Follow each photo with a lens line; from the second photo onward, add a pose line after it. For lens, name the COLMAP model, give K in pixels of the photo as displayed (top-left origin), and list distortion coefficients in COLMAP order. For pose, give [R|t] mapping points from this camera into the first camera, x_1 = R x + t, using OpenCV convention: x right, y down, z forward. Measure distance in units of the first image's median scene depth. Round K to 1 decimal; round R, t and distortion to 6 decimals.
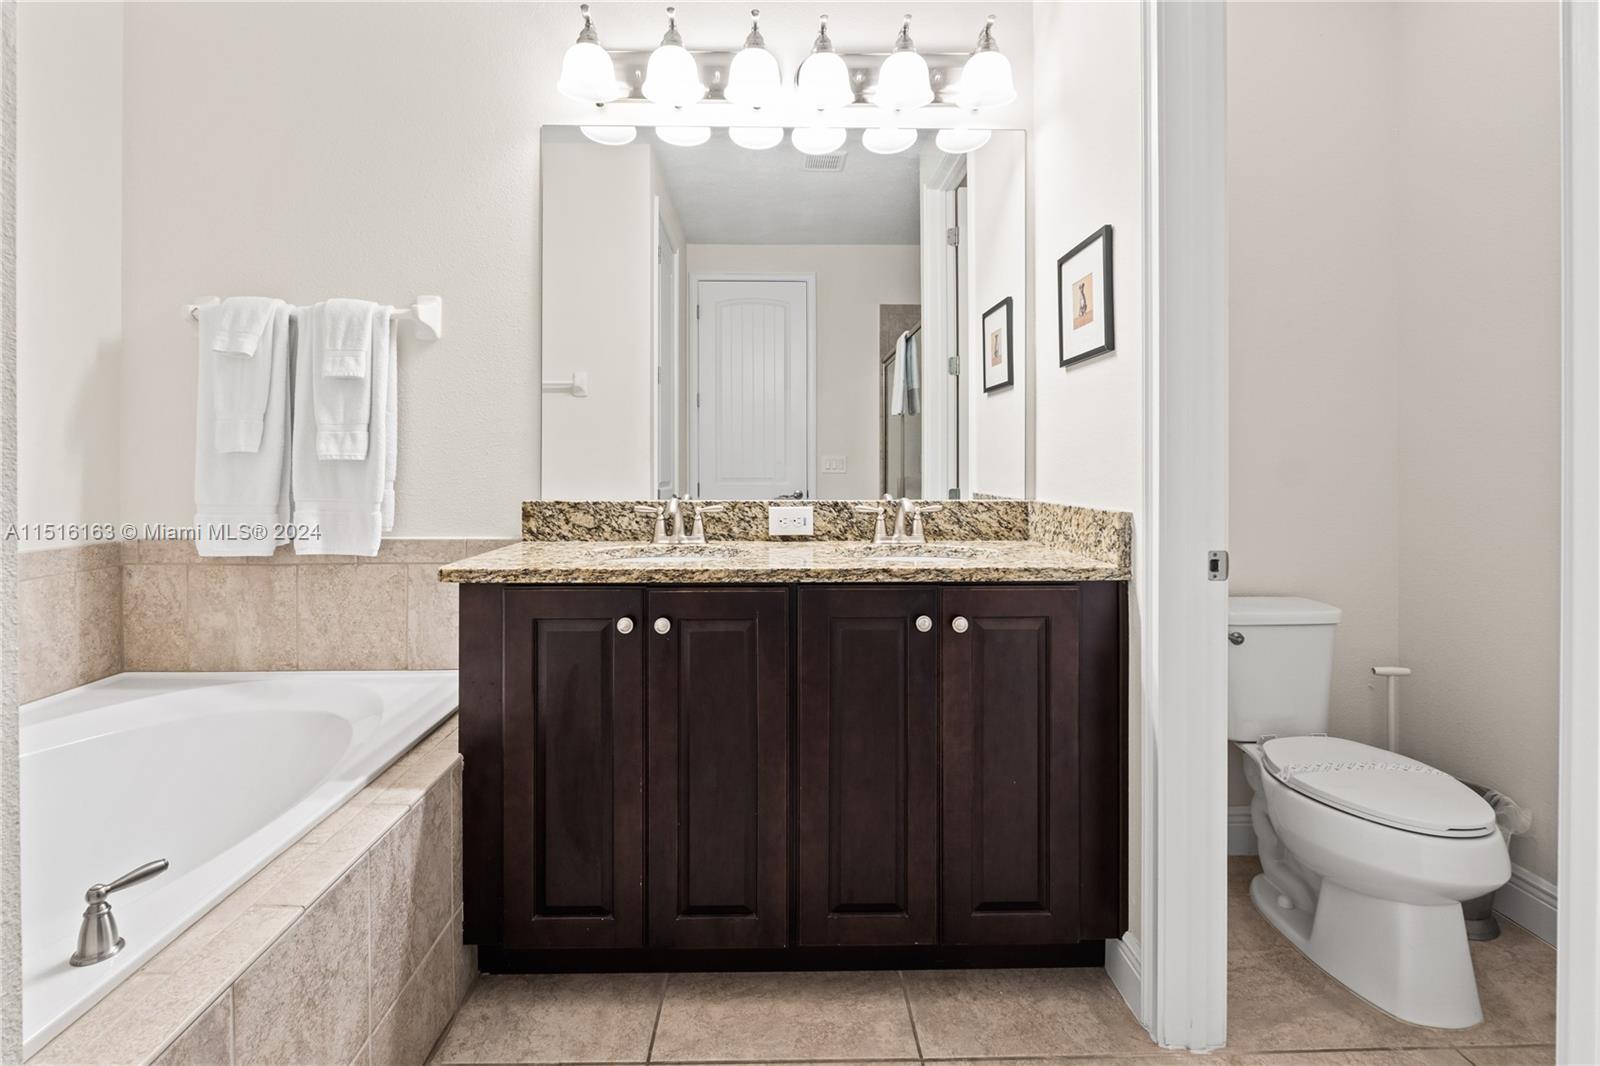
lens RADIAL K [[747.4, 0, 796.4], [0, 747.4, 452.8], [0, 0, 1]] dist [-0.000120, -0.000051]
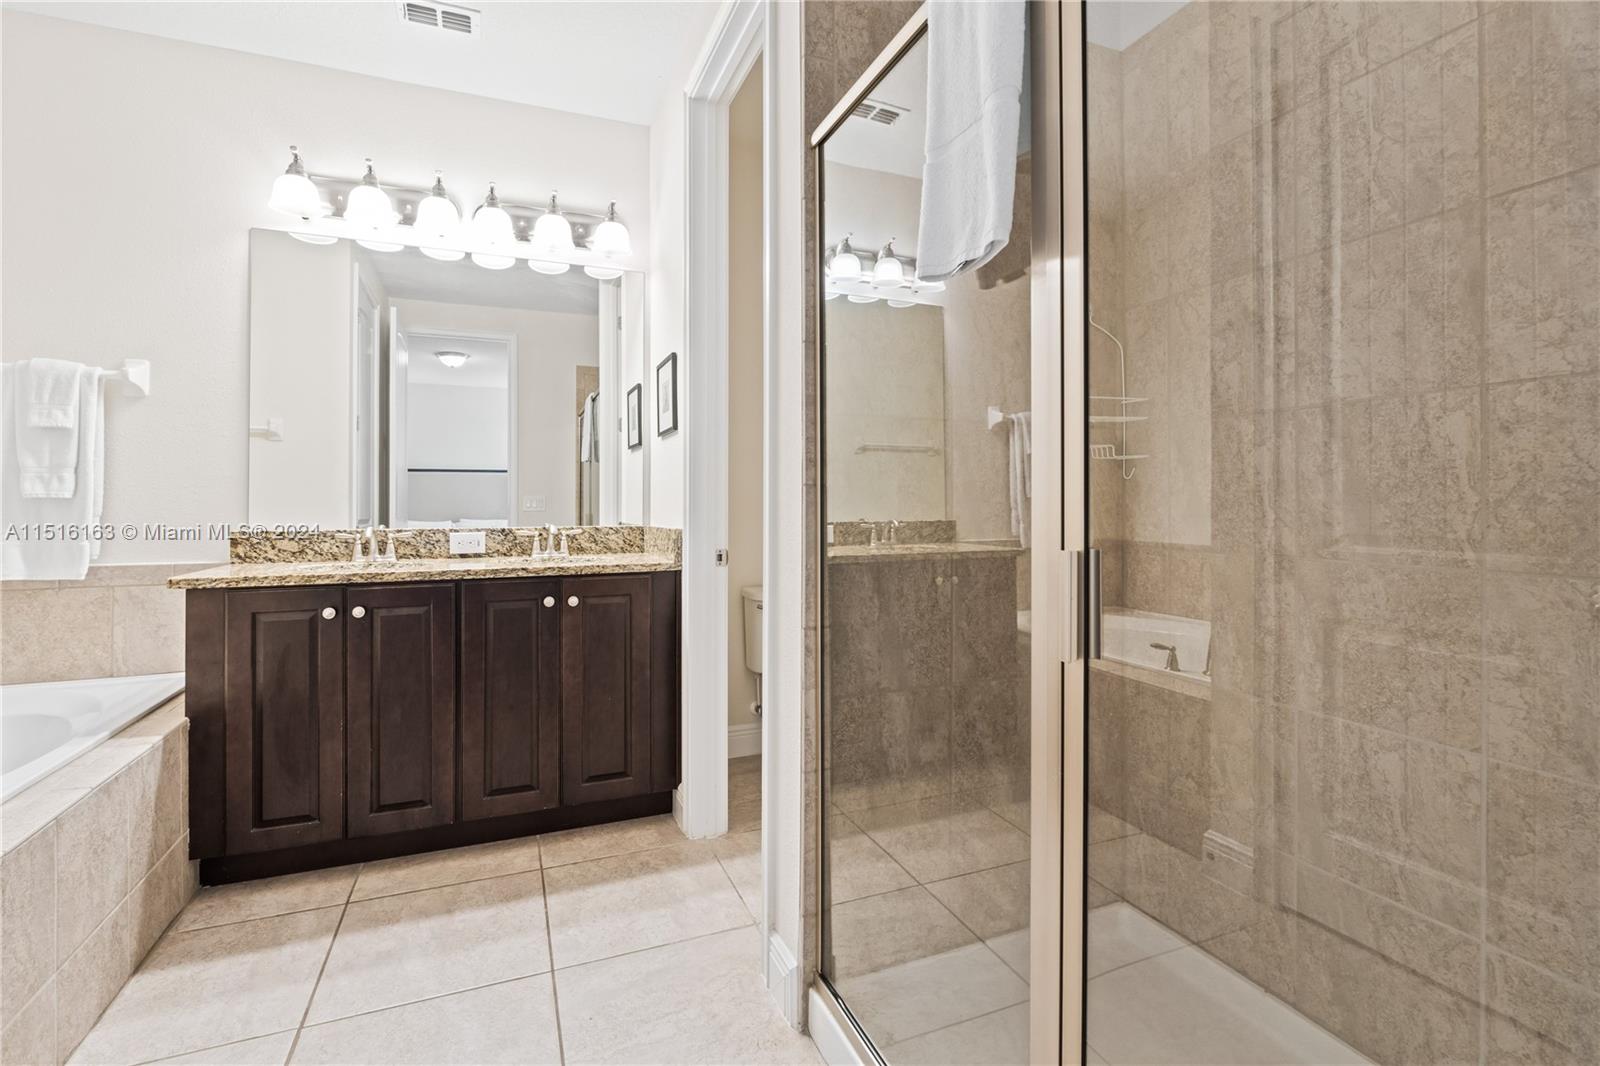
lens RADIAL K [[733.5, 0, 795.4], [0, 733.5, 491.3], [0, 0, 1]] dist [-0.007301, -0.000879]
pose [[0.937438, 0.002947, 0.348139, 0.112323], [-0.001669, 0.999991, -0.003972, 0.002006], [-0.348147, 0.003142, 0.937435, -0.584119]]
